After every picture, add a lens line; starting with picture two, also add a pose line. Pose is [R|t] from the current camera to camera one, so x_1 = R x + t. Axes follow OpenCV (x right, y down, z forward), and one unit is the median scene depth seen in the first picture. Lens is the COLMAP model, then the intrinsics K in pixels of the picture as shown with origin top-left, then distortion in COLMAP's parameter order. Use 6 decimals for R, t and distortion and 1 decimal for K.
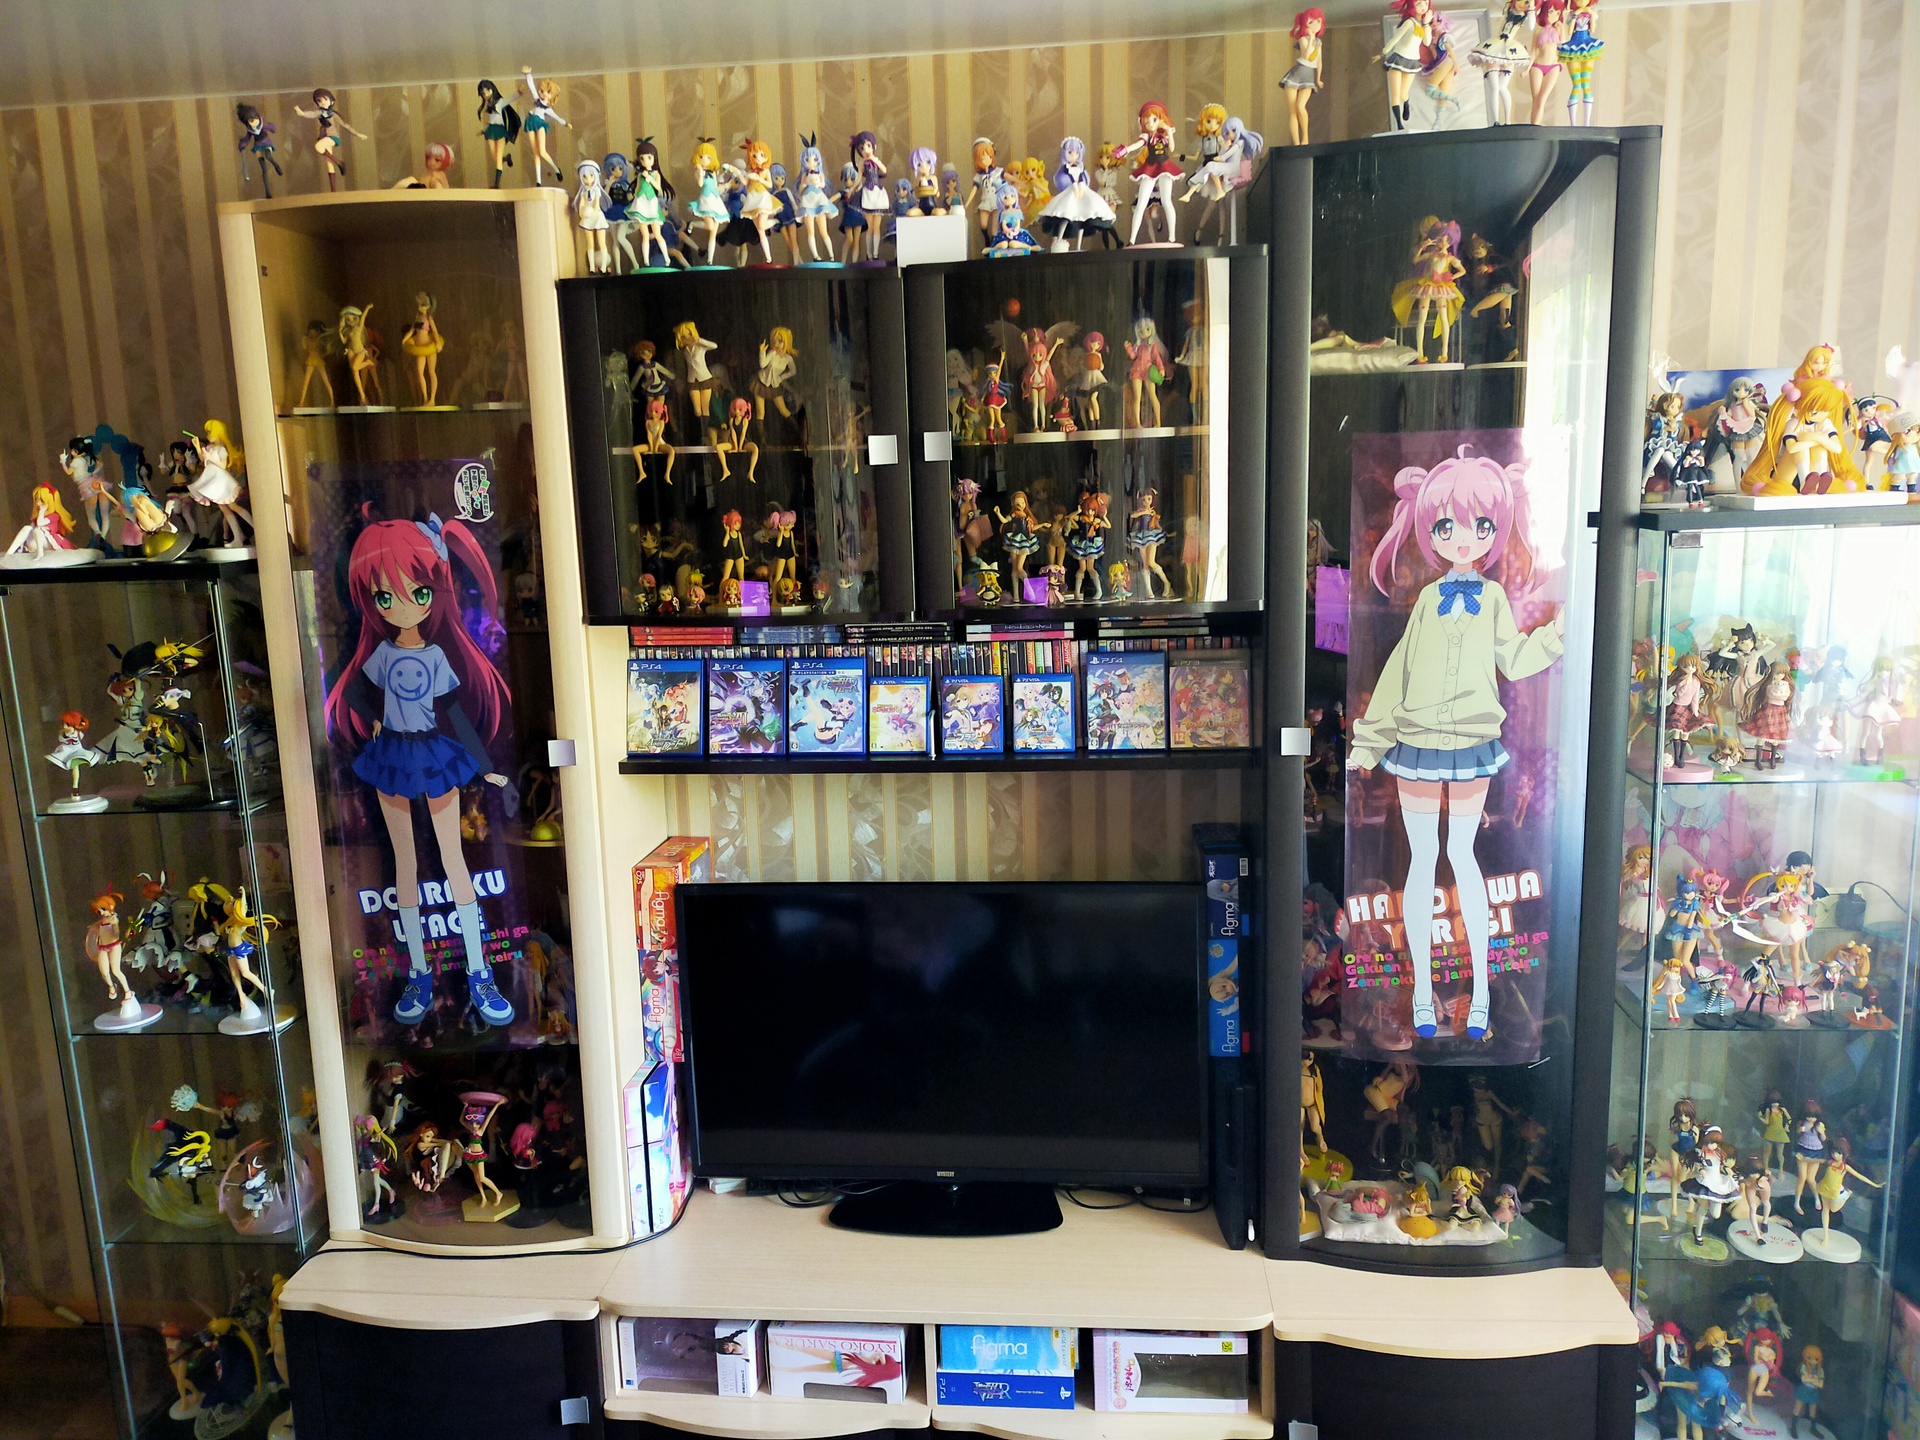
lens RADIAL K [[1422.1, 0, 952.1], [0, 1422.1, 733.3], [0, 0, 1]] dist [0.065434, -0.066313]
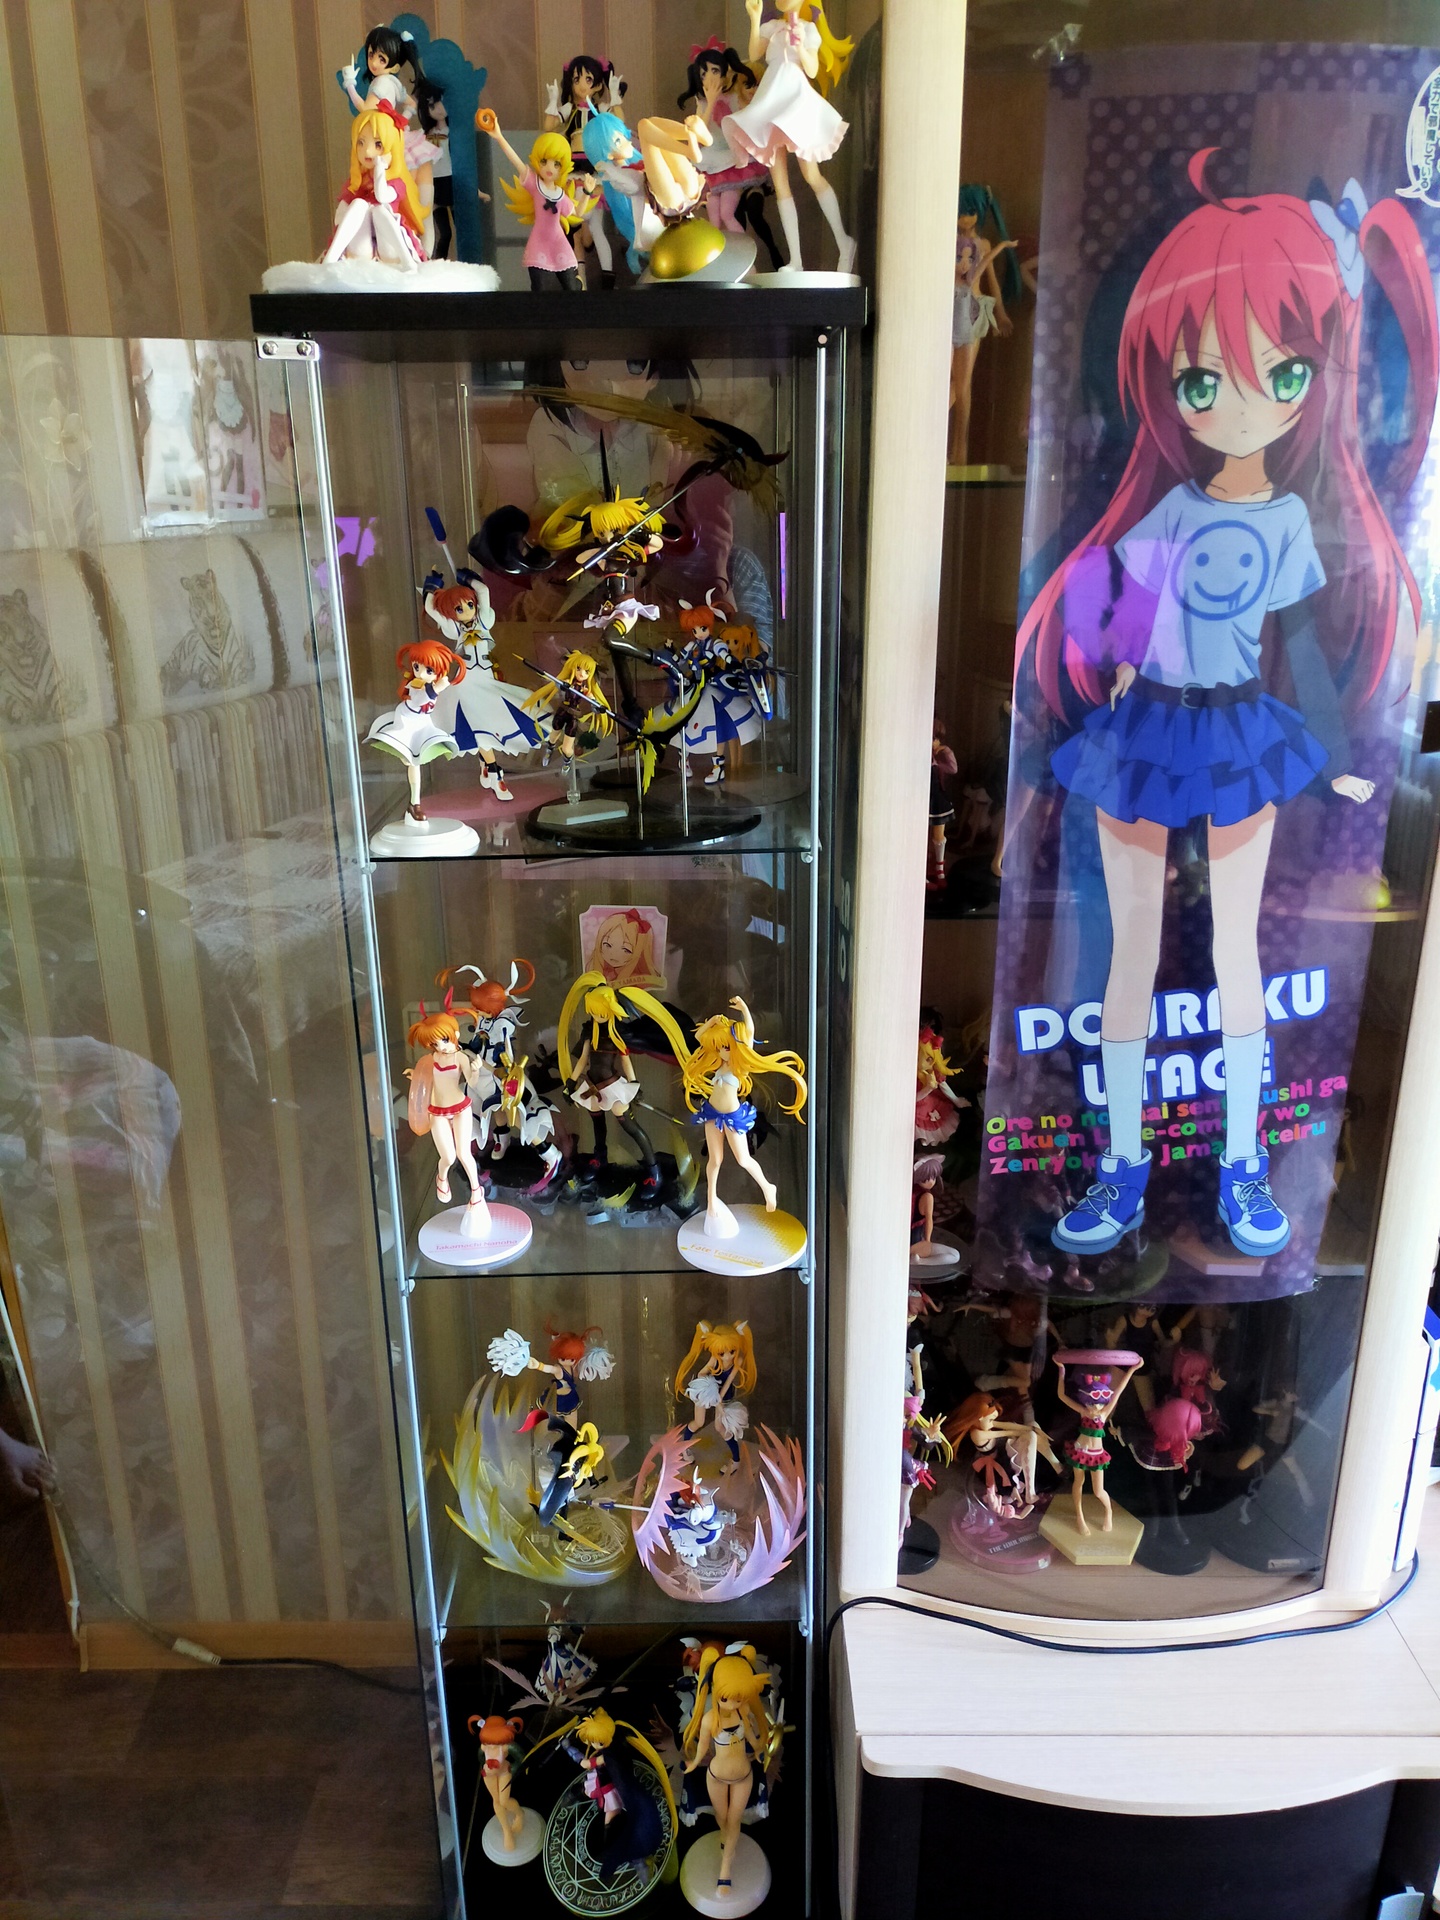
lens RADIAL K [[1422.1, 0, 720.0], [0, 1422.1, 960.0], [0, 0, 1]] dist [0.065434, -0.066313]
pose [[0.994457, -0.008220, 0.104823, -0.642548], [-0.006928, 0.989650, 0.143334, 0.023557], [-0.104917, -0.143266, 0.984107, 0.581269]]
